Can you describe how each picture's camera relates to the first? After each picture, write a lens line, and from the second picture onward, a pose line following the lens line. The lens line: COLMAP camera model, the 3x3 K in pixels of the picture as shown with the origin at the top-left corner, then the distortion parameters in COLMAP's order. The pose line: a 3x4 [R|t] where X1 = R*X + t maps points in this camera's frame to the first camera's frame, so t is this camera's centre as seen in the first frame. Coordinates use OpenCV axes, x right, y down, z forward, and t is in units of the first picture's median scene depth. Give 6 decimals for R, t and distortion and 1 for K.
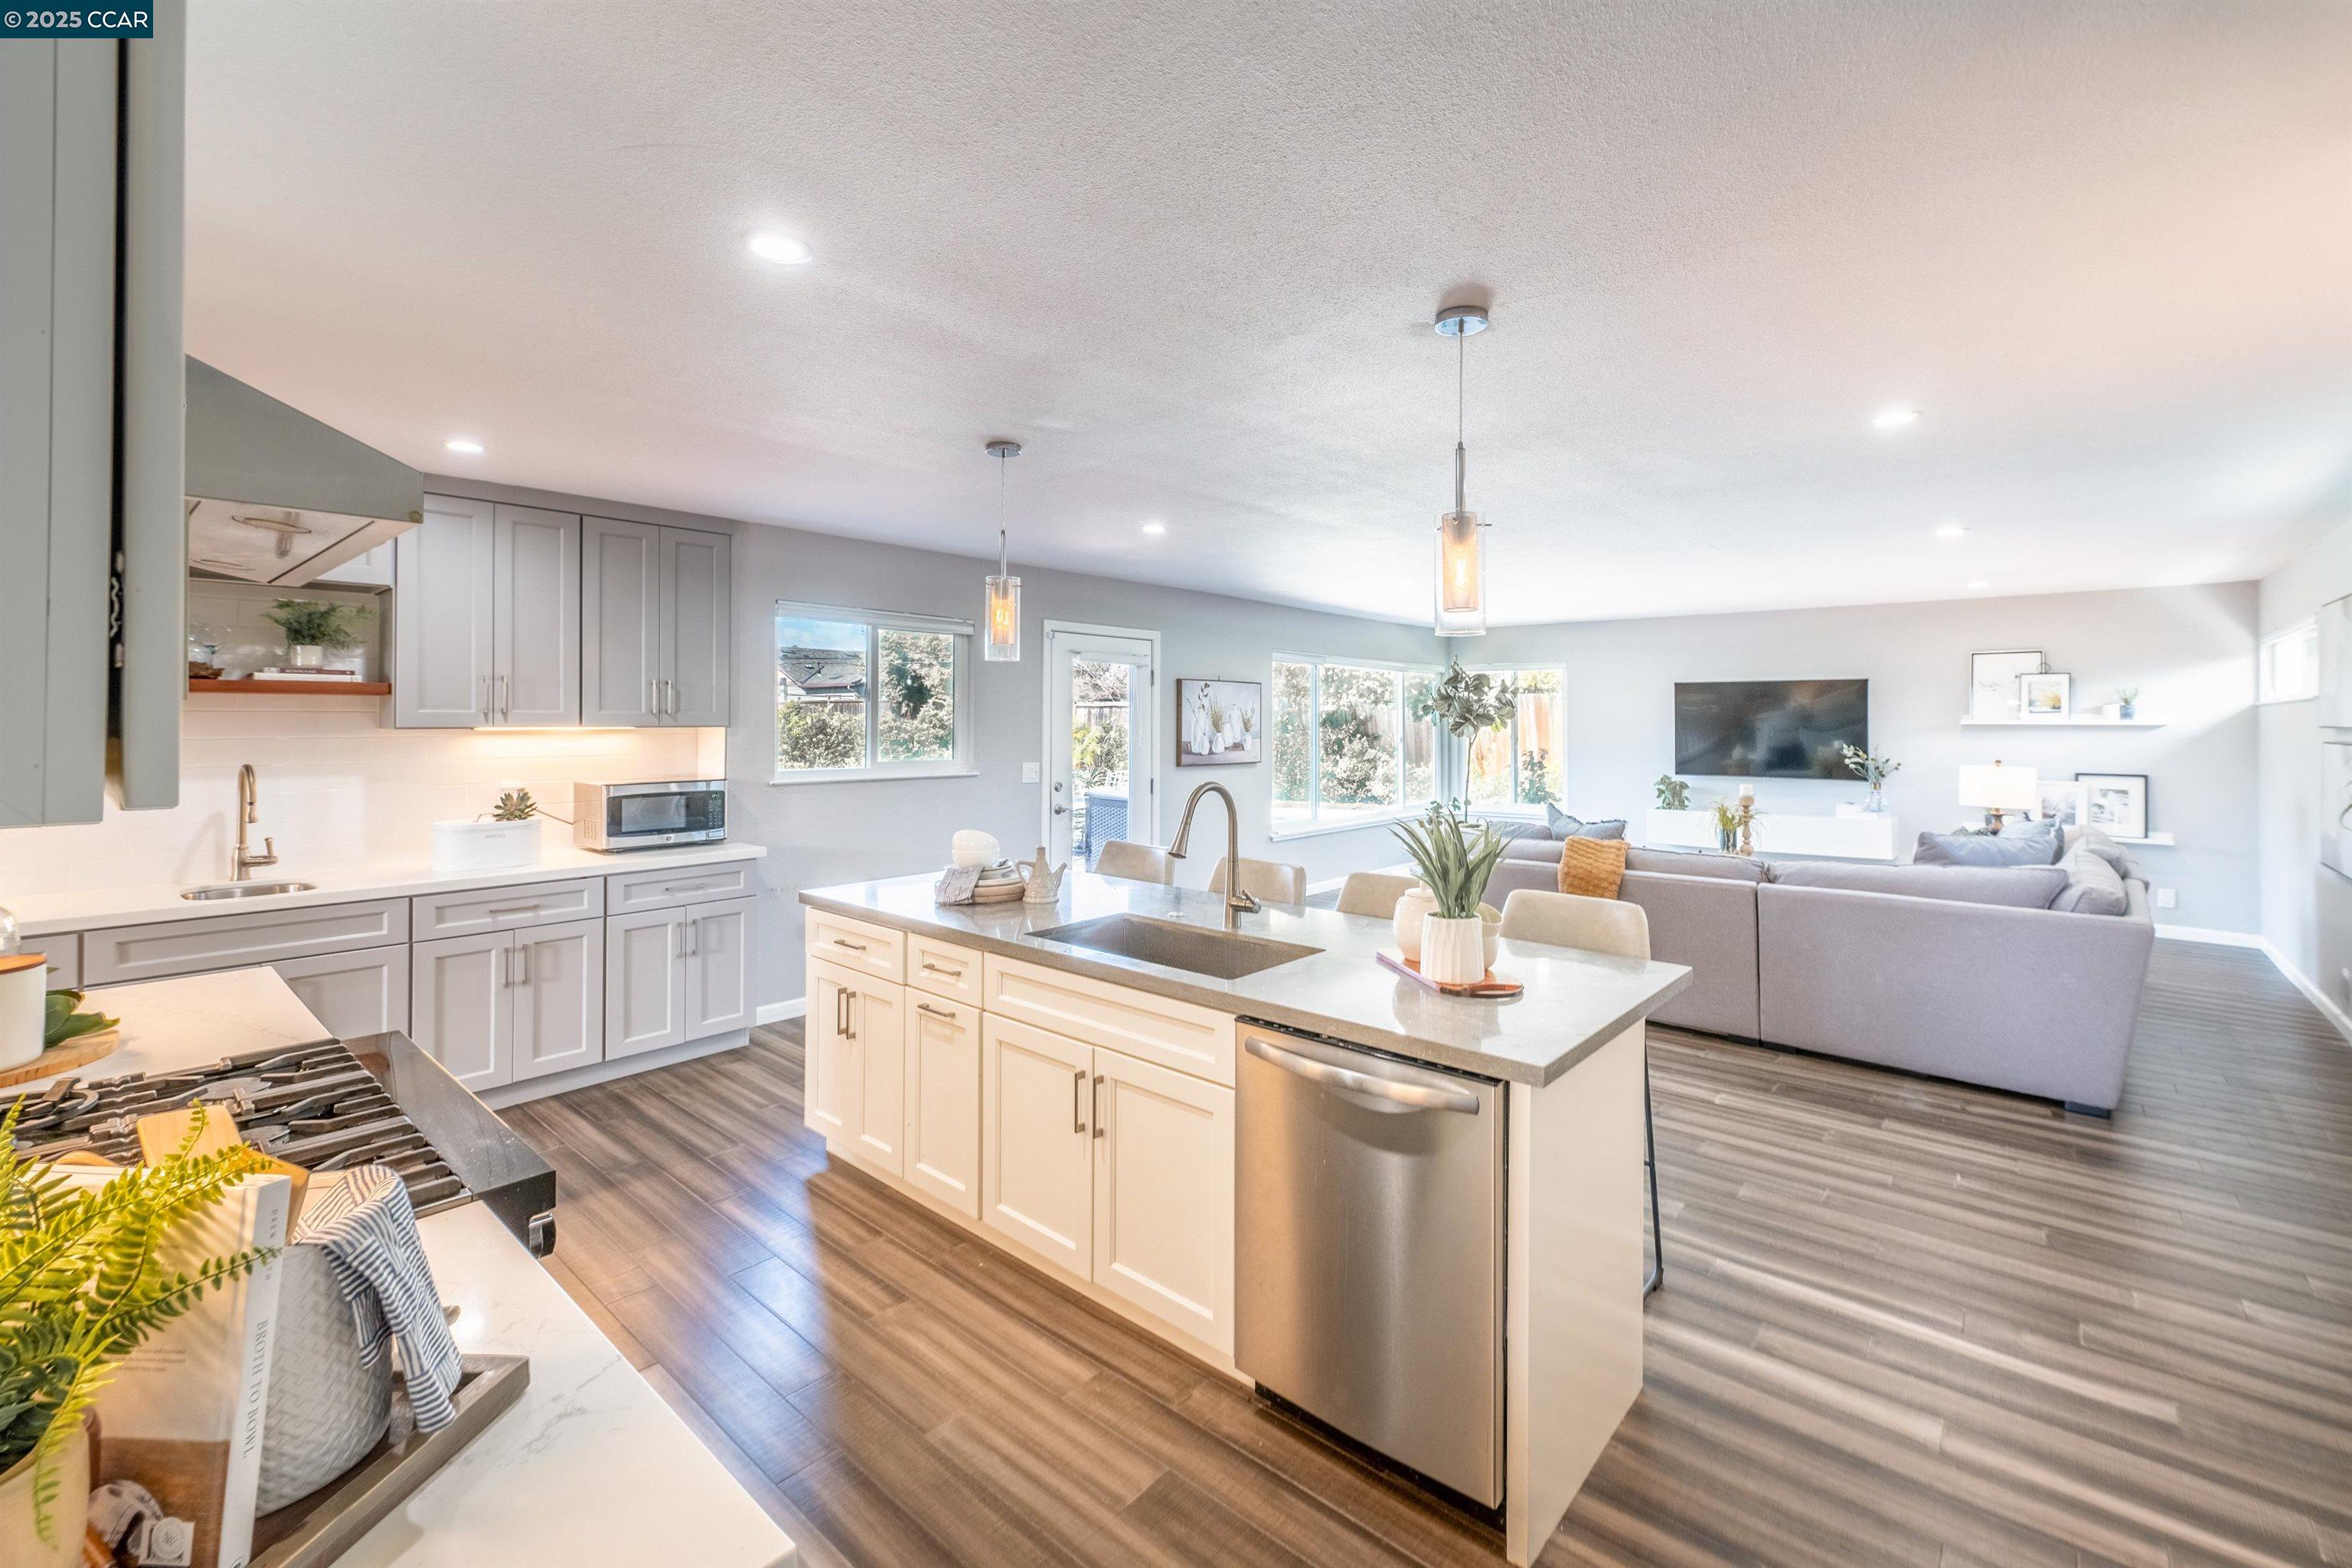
lens RADIAL K [[969.3, 0, 1200.1], [0, 969.3, 718.3], [0, 0, 1]] dist [0.001804, -0.000221]
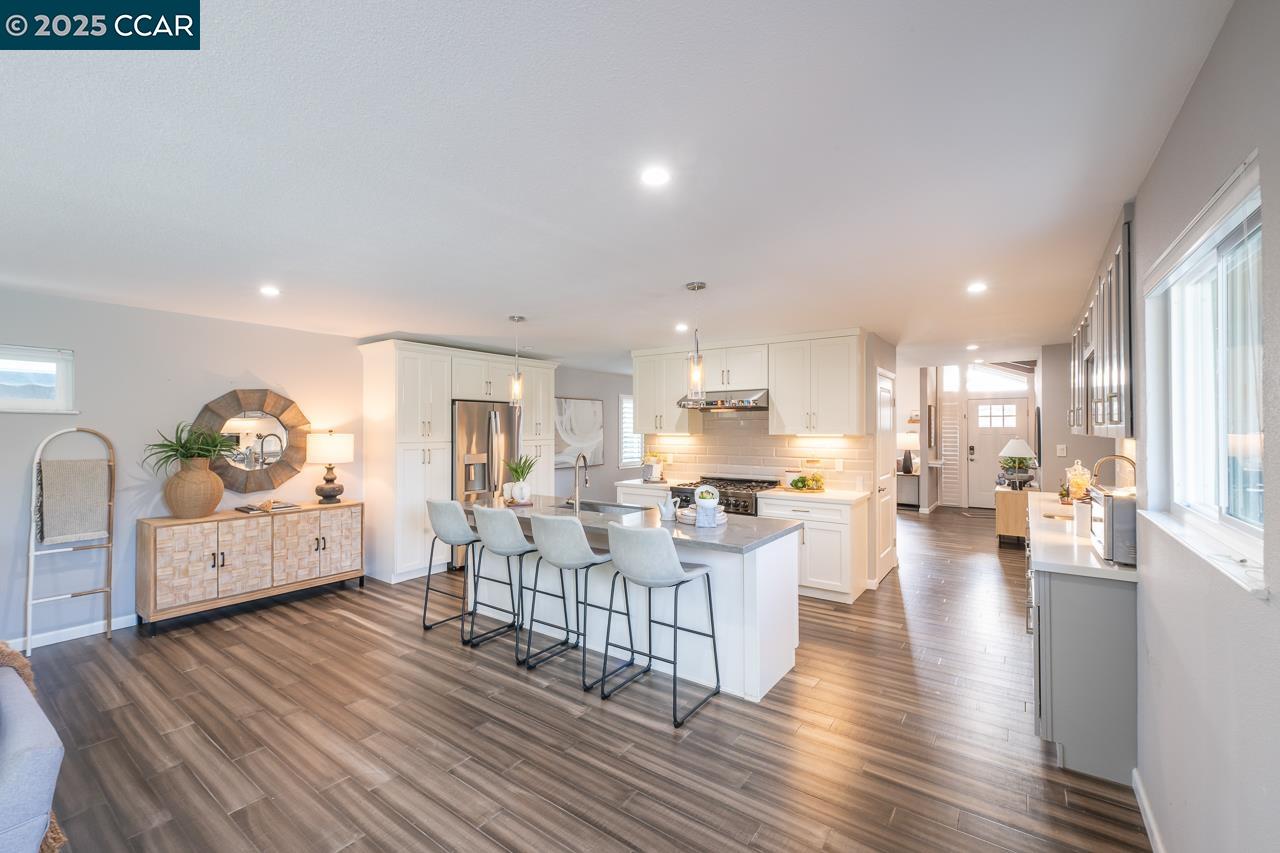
lens RADIAL K [[534.1, 0, 640.0], [0, 534.1, 426.5], [0, 0, 1]] dist [0.007421, -0.000082]
pose [[-0.995773, -0.002461, -0.091816, -0.002129], [-0.001891, 0.999978, -0.006293, -0.000317], [0.091829, -0.006092, -0.995756, 1.211505]]
